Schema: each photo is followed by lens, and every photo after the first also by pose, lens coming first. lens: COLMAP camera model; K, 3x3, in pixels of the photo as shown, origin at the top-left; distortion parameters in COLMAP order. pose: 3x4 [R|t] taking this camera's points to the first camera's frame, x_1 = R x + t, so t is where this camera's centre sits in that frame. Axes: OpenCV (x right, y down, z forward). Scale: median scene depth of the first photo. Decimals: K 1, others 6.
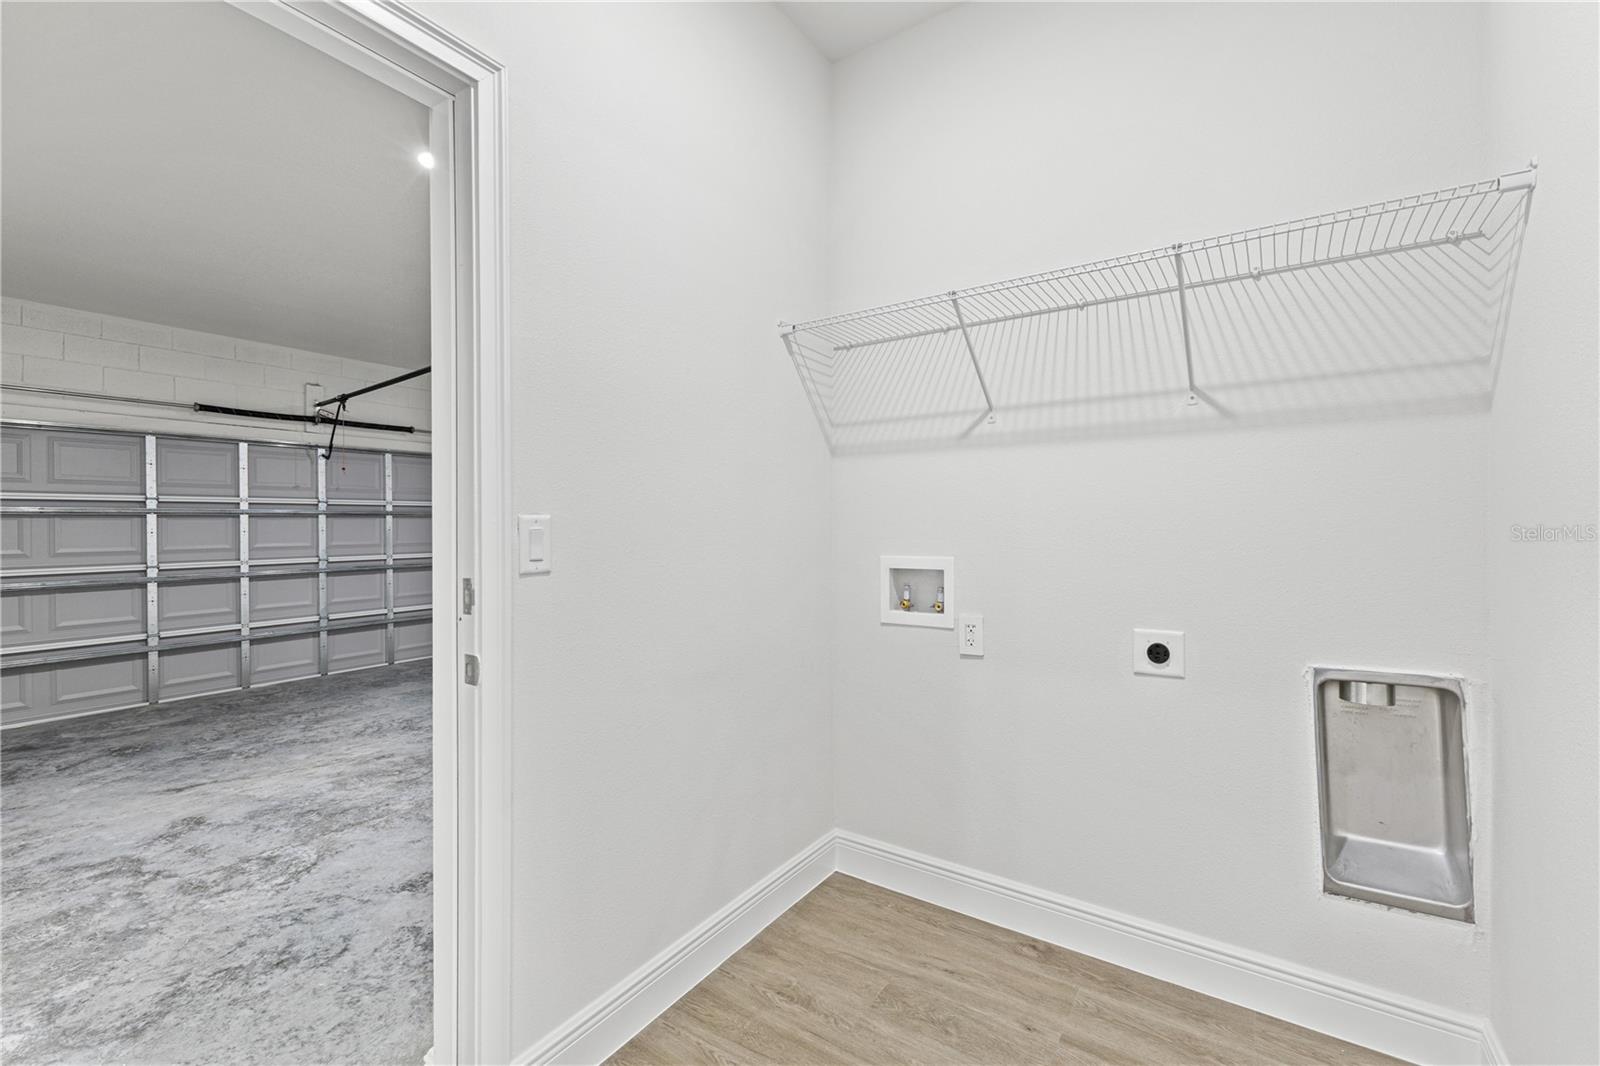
lens RADIAL K [[692.4, 0, 817.4], [0, 692.4, 530.4], [0, 0, 1]] dist [0.021786, -0.008132]
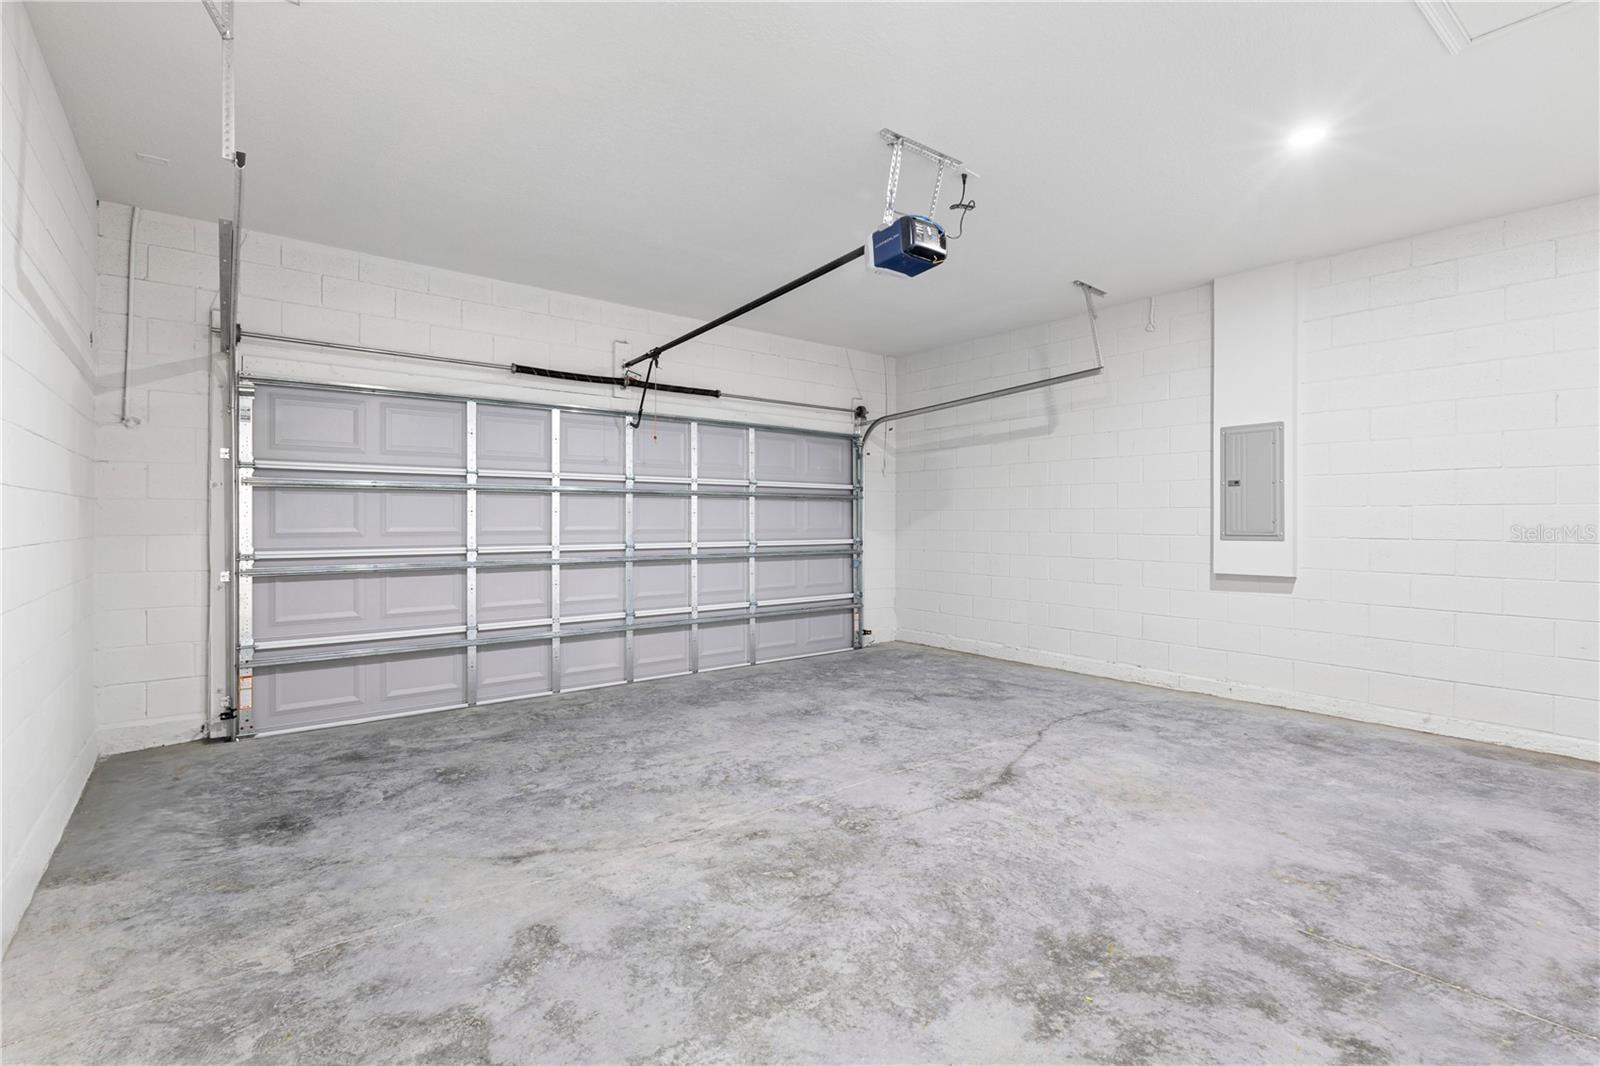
lens RADIAL K [[697.5, 0, 800.0], [0, 697.5, 533.0], [0, 0, 1]] dist [-0.000019, 0.000174]
pose [[0.956622, 0.013536, -0.291018, -0.308963], [-0.012245, 0.999905, 0.006259, 0.020931], [0.291075, -0.002424, 0.956697, 0.290885]]
